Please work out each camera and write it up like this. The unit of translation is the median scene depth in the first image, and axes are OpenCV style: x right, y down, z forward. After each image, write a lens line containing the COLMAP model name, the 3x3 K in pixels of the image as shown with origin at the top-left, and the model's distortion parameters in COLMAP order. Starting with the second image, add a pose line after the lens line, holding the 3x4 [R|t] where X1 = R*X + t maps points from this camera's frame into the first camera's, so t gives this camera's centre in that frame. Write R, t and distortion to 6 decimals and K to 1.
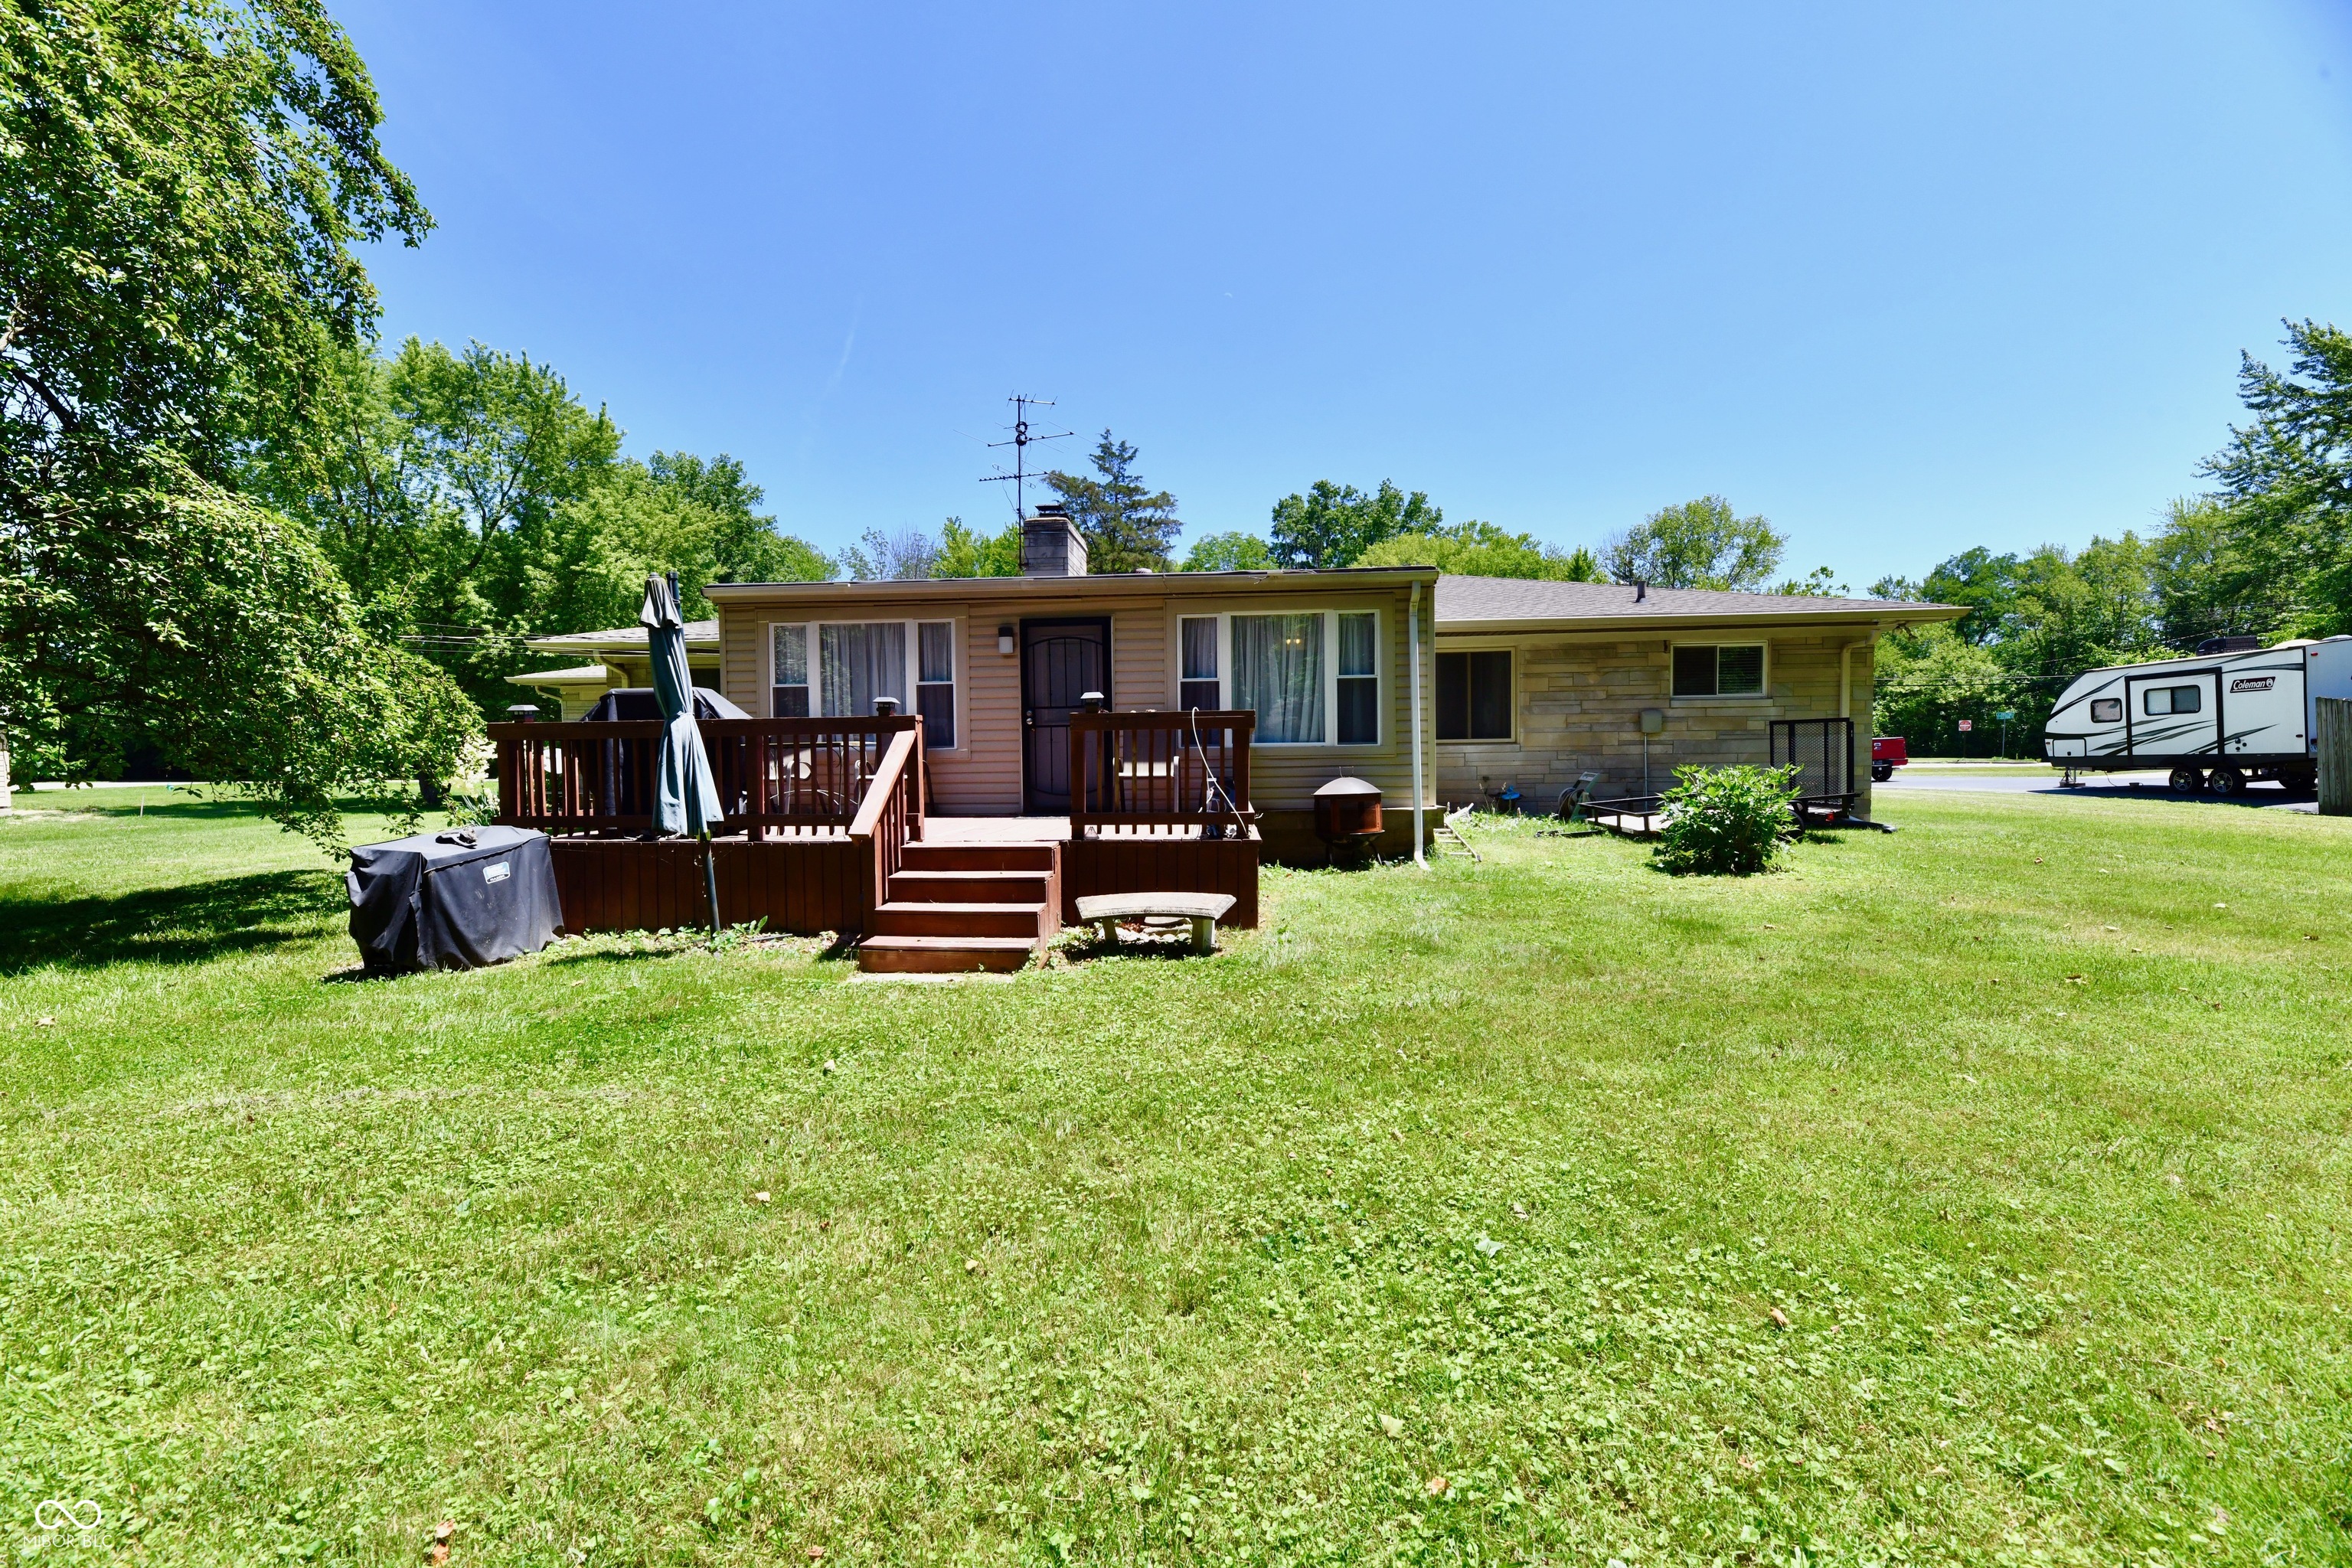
lens RADIAL K [[961.9, 0, 1174.8], [0, 961.9, 774.9], [0, 0, 1]] dist [-0.001124, -0.003014]
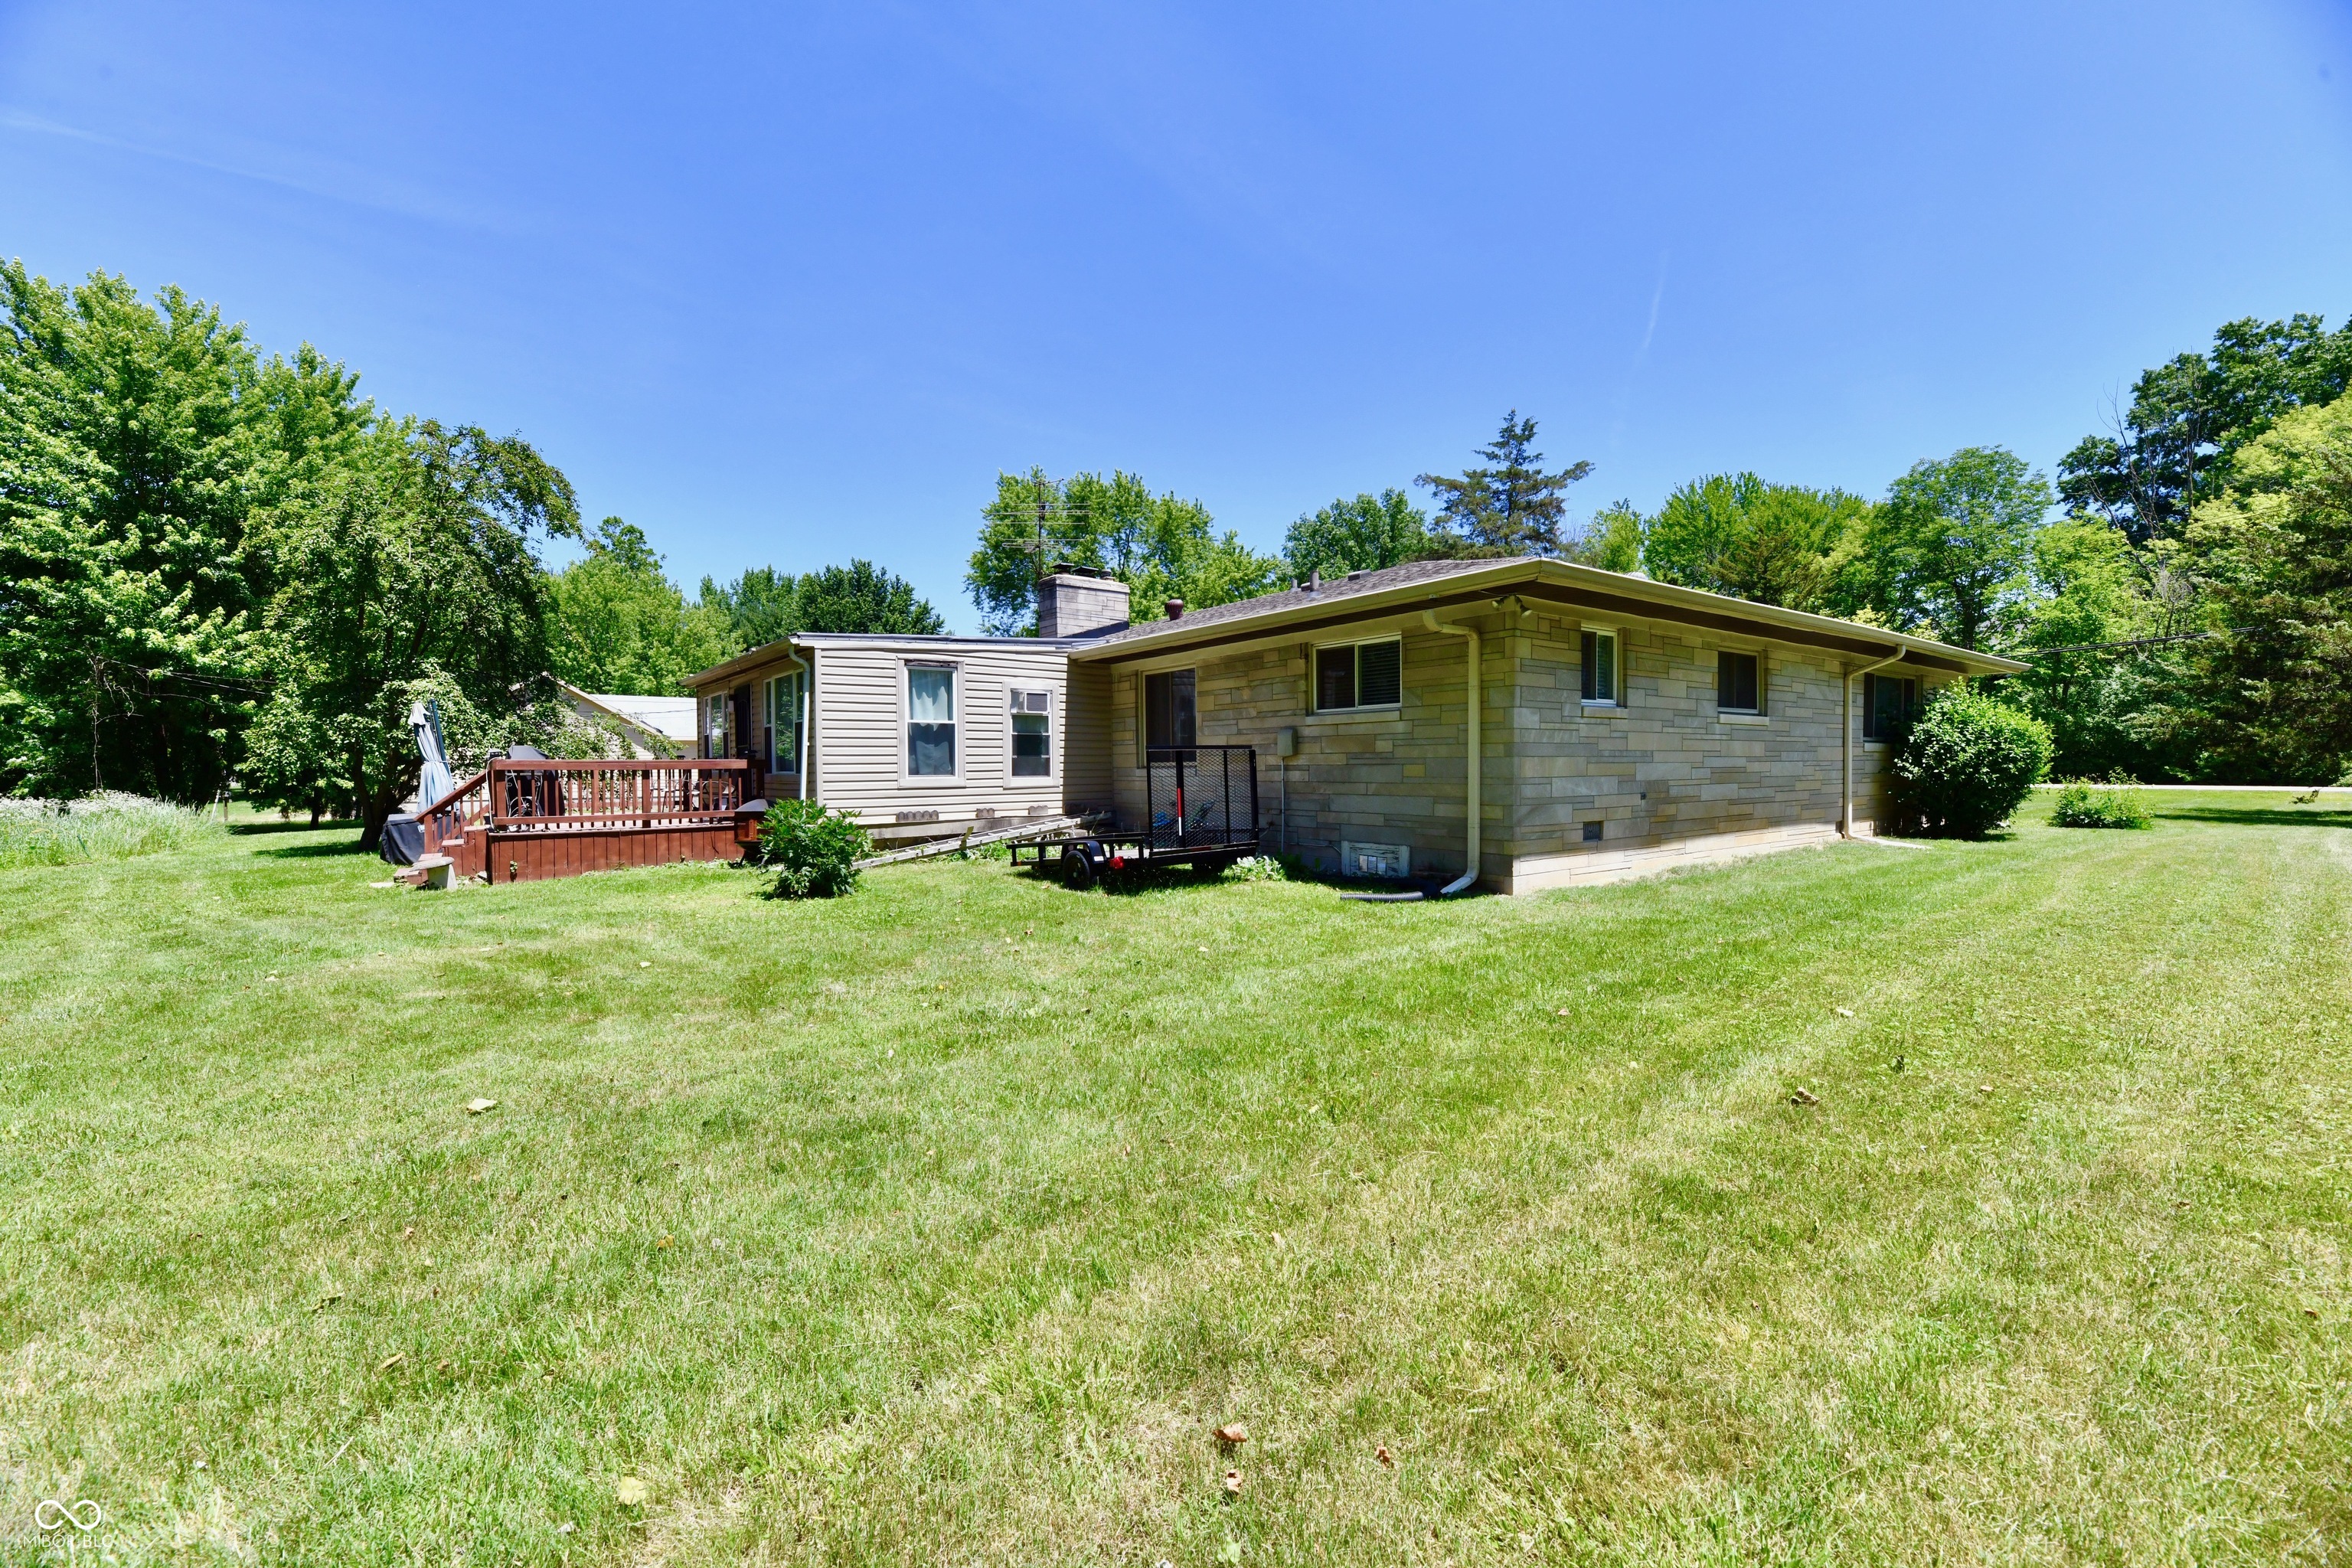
lens RADIAL K [[961.9, 0, 1175.3], [0, 961.9, 779.7], [0, 0, 1]] dist [-0.001124, -0.003014]
pose [[0.689832, 0.005022, -0.723952, 0.380298], [0.000262, 0.999974, 0.007186, -0.010567], [0.723969, -0.005147, 0.689813, 0.126725]]
